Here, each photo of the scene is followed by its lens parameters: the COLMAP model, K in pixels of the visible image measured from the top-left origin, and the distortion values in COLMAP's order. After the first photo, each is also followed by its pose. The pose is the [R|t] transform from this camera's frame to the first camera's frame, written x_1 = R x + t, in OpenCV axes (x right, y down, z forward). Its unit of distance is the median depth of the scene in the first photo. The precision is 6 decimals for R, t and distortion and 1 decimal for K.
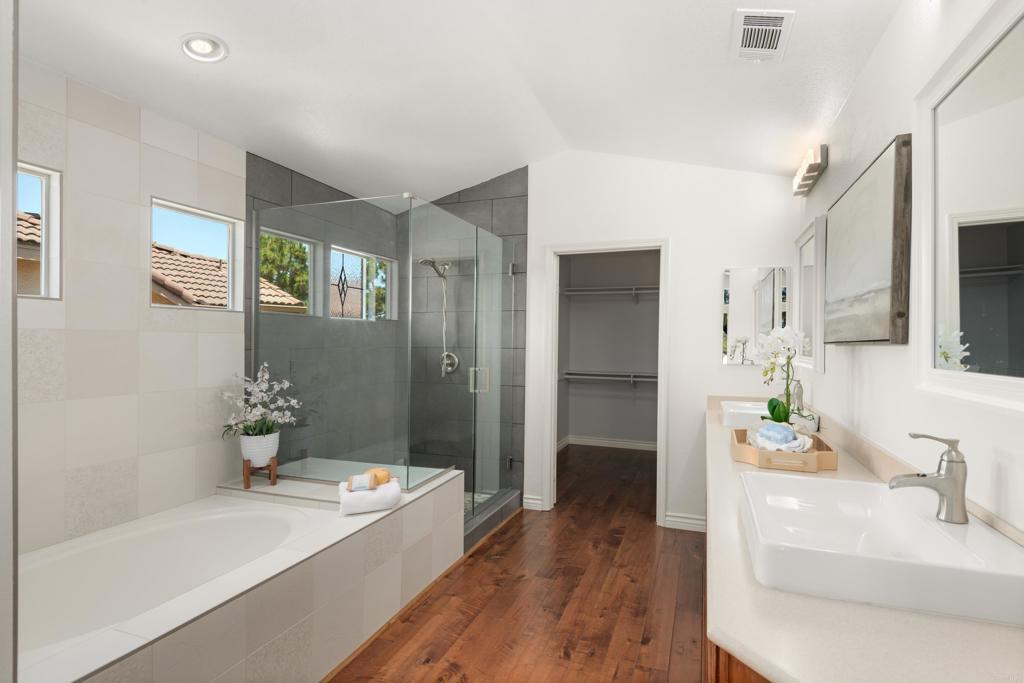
lens RADIAL K [[500.0, 0, 509.9], [0, 500.0, 340.2], [0, 0, 1]] dist [0.042612, -0.032450]
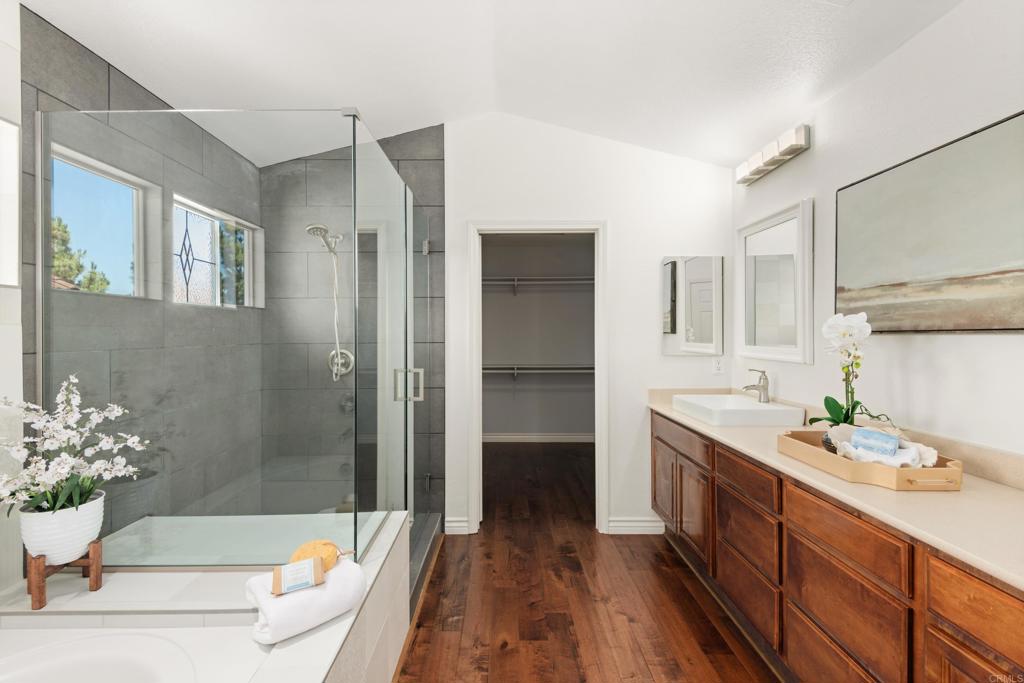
lens RADIAL K [[469.8, 0, 502.9], [0, 469.8, 334.4], [0, 0, 1]] dist [0.035827, -0.018644]
pose [[0.938664, -0.010504, 0.344673, -0.198607], [0.009335, 0.999944, 0.005053, -0.000360], [-0.344707, -0.001525, 0.938709, 0.303625]]
